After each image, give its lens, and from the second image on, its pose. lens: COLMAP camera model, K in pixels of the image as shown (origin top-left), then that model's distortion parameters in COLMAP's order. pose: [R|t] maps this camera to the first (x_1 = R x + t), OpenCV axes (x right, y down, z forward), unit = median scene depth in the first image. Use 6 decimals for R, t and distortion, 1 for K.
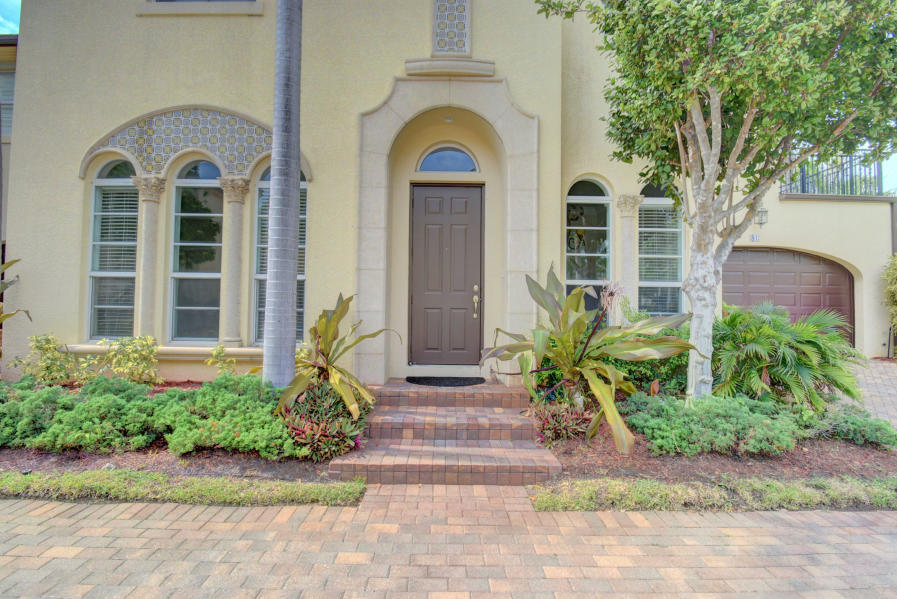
lens RADIAL K [[389.6, 0, 449.0], [0, 389.6, 285.7], [0, 0, 1]] dist [-0.013135, -0.000340]
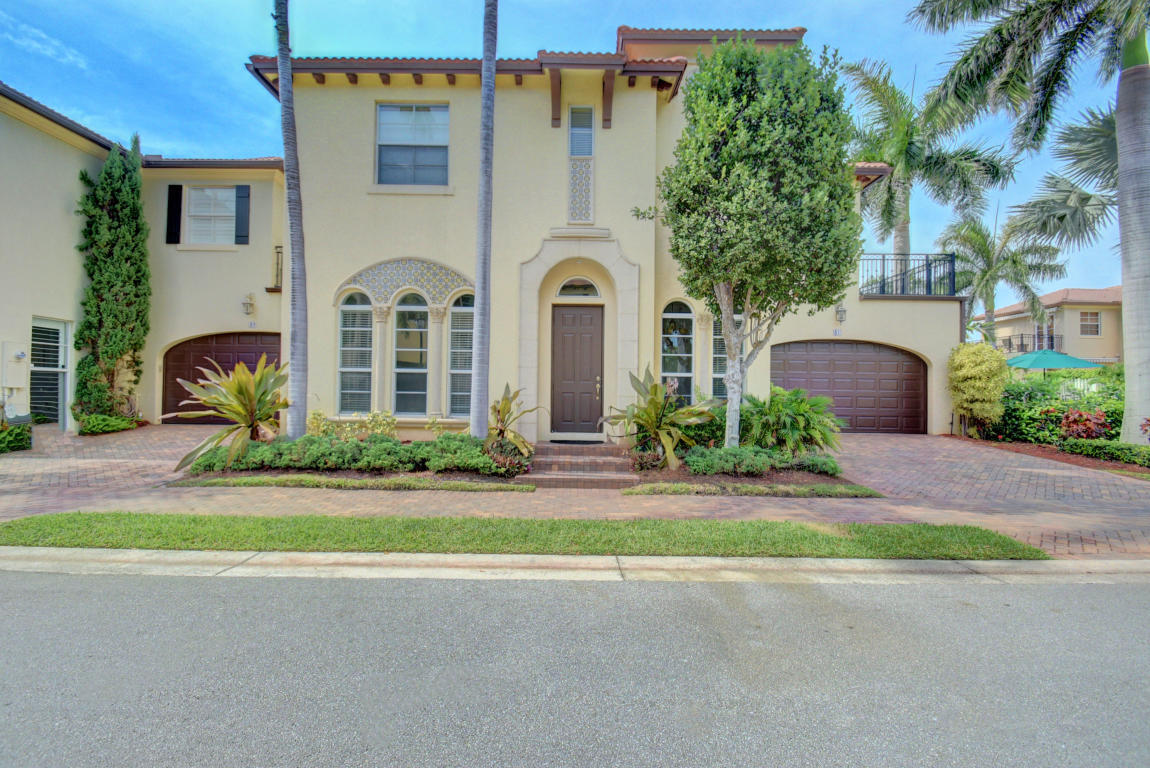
lens RADIAL K [[481.6, 0, 575.0], [0, 481.6, 367.9], [0, 0, 1]] dist [-0.002298, -0.000379]
pose [[0.999970, 0.001381, -0.007625, -0.002385], [-0.001262, 0.999877, 0.015642, -0.072306], [0.007646, -0.015632, 0.999849, -0.908397]]
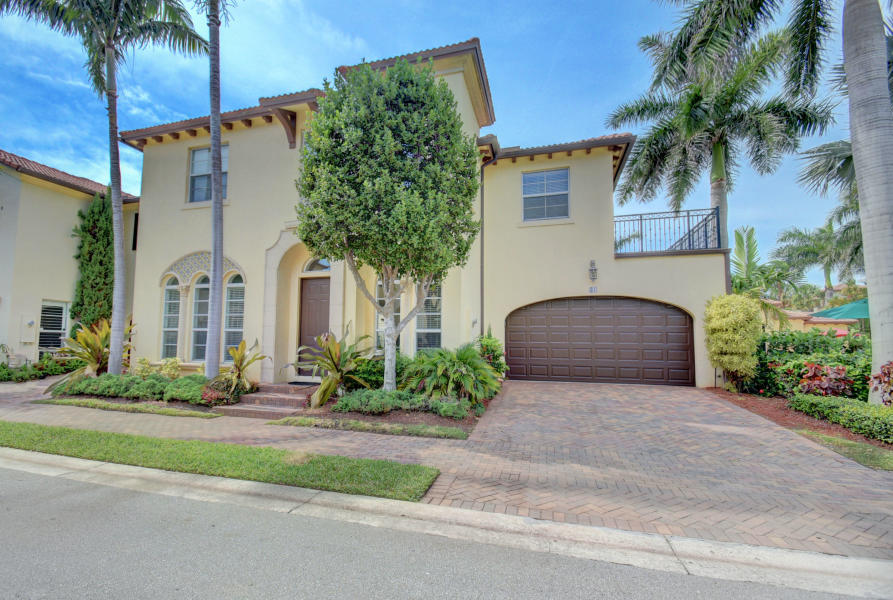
lens RADIAL K [[395.3, 0, 444.3], [0, 395.3, 298.9], [0, 0, 1]] dist [0.001290, -0.000466]
pose [[0.958271, -0.032465, -0.284012, 1.318820], [0.017203, 0.998279, -0.056067, -0.053860], [0.285343, 0.048842, 0.957180, -0.746666]]
